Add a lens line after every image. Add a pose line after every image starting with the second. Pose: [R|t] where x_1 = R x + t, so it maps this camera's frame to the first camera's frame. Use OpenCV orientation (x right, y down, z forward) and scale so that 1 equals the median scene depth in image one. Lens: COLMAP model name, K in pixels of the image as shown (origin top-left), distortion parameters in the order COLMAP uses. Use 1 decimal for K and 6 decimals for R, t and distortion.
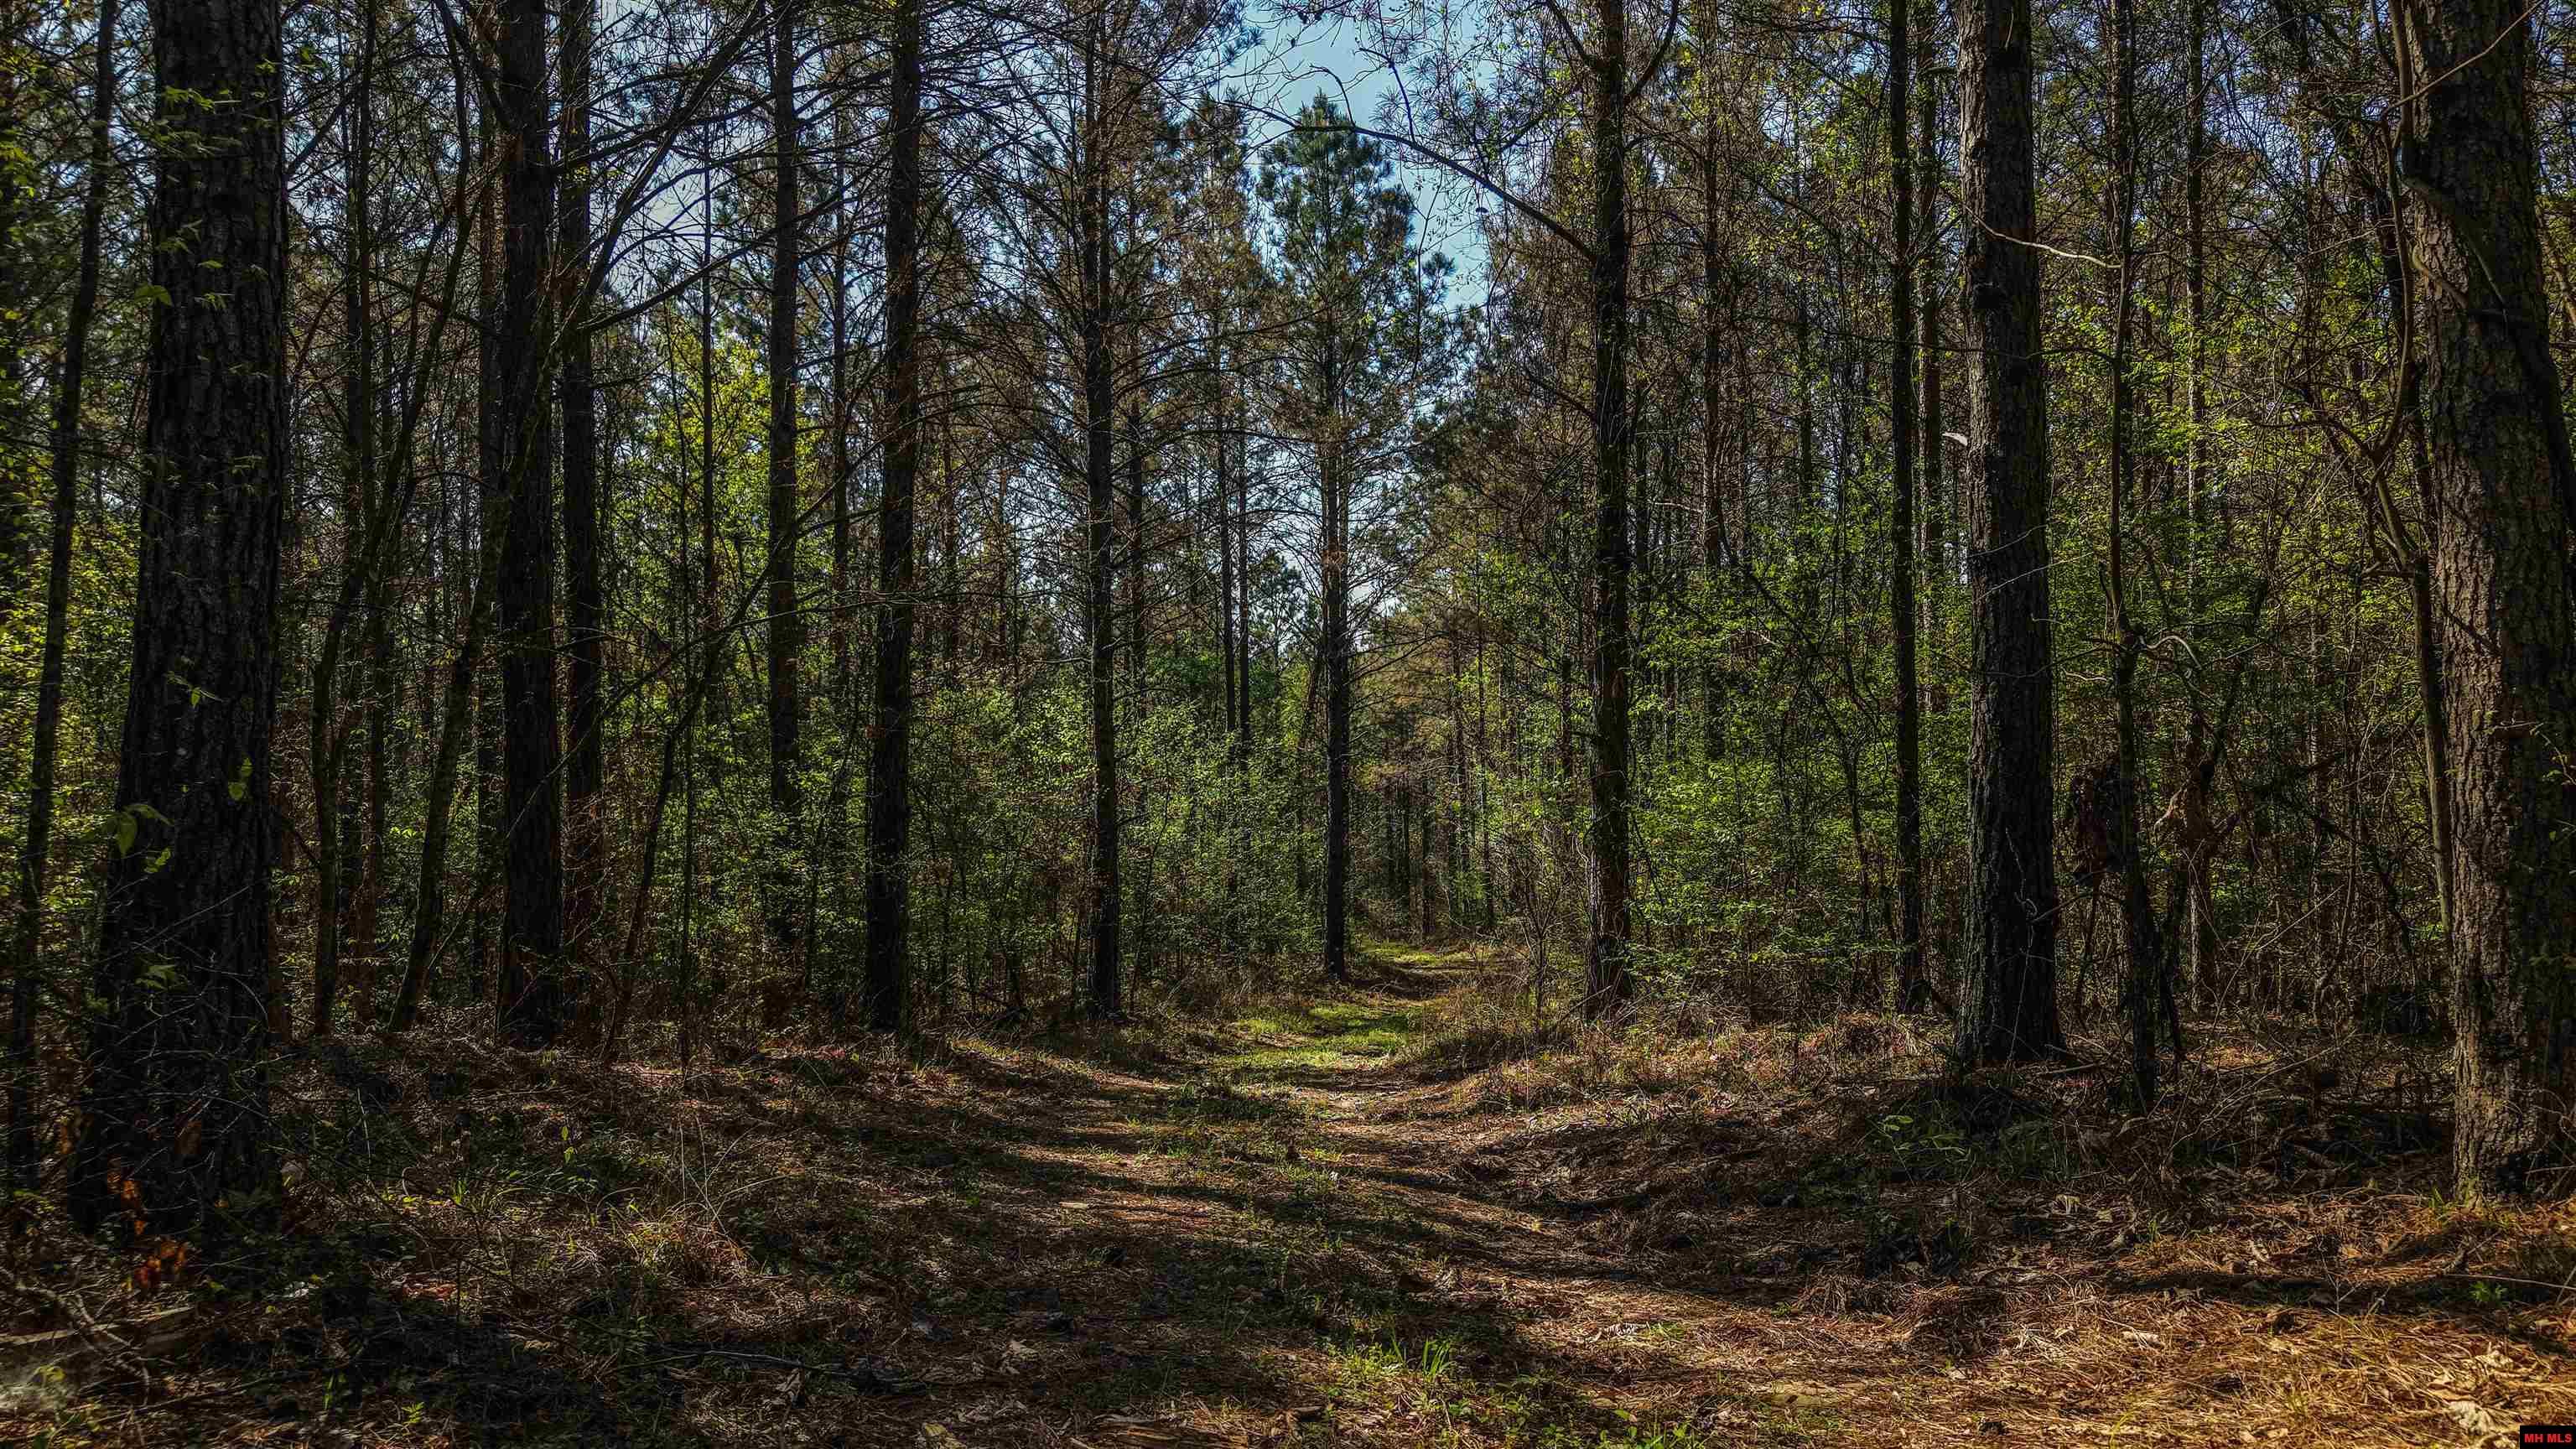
lens RADIAL K [[1522.9, 0, 1301.9], [0, 1522.9, 723.0], [0, 0, 1]] dist [0.140181, 0.000003]
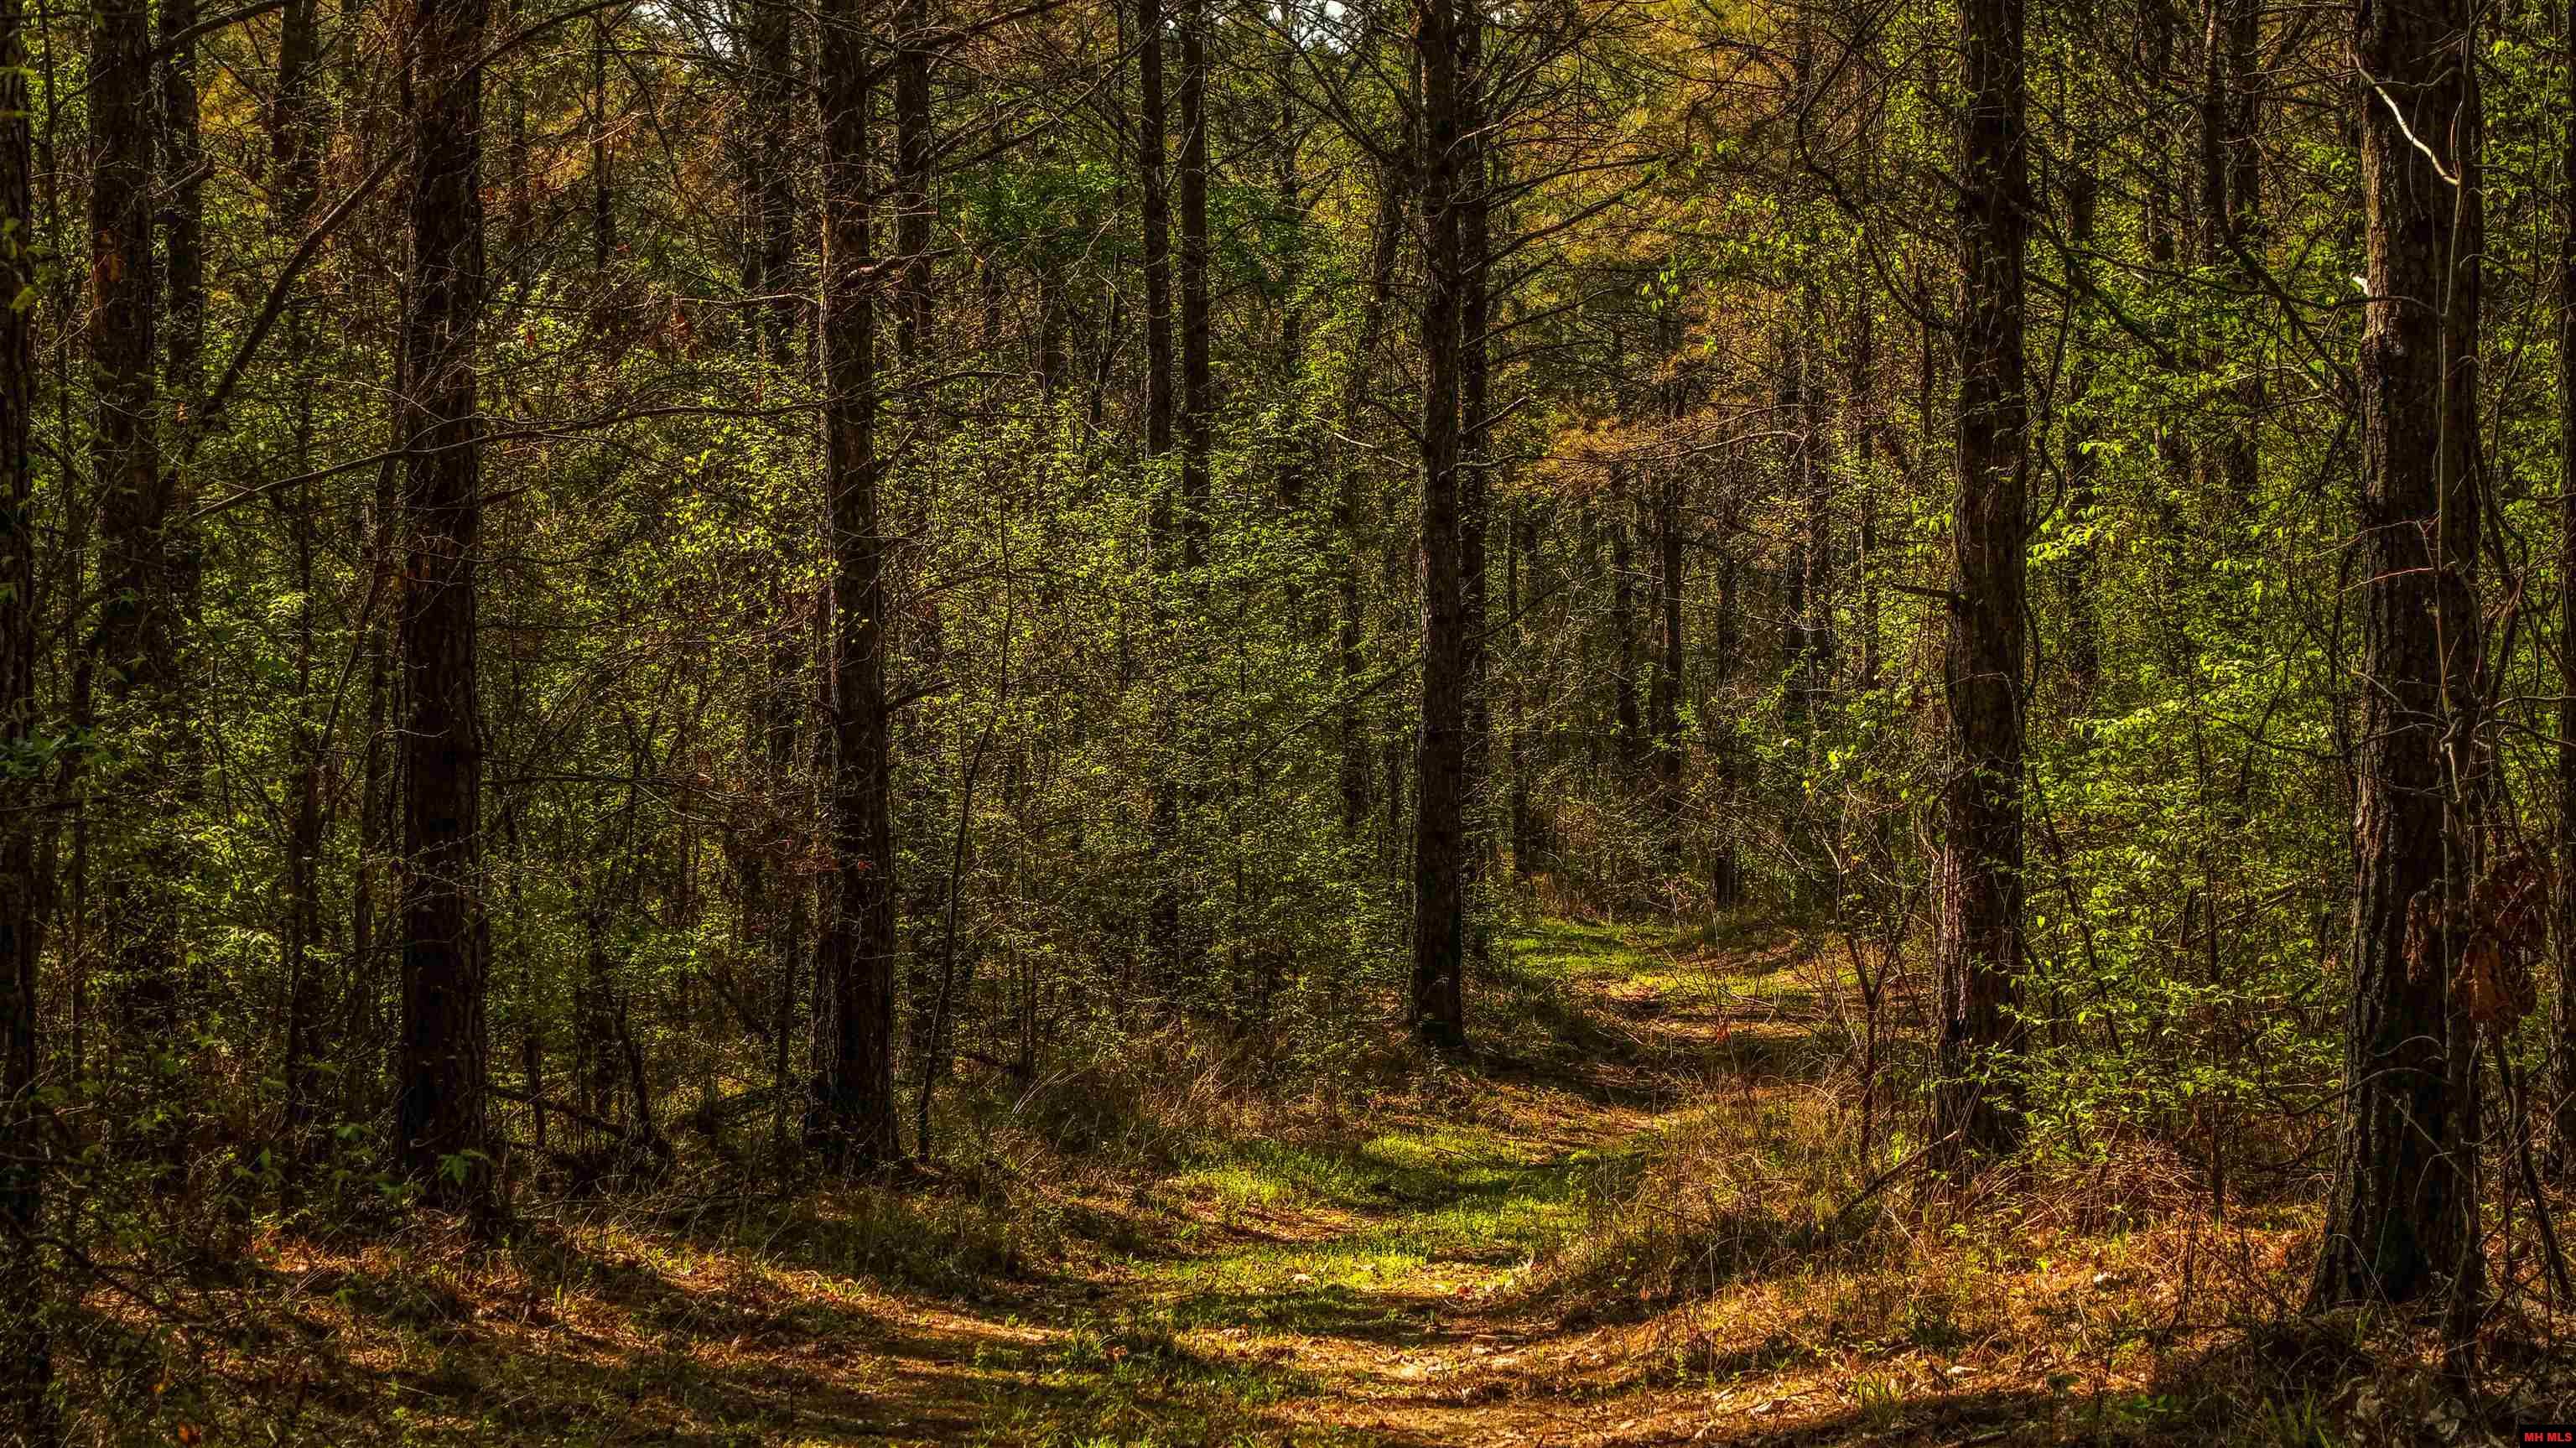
lens RADIAL K [[5337.4, 0, 1288.0], [0, 5337.4, 724.0], [0, 0, 1]] dist [0.002936, 0.017386]
pose [[0.999813, 0.000228, -0.019336, 0.015979], [0.002119, 0.992616, 0.121279, -0.113518], [0.019221, -0.121297, 0.992430, -0.462373]]
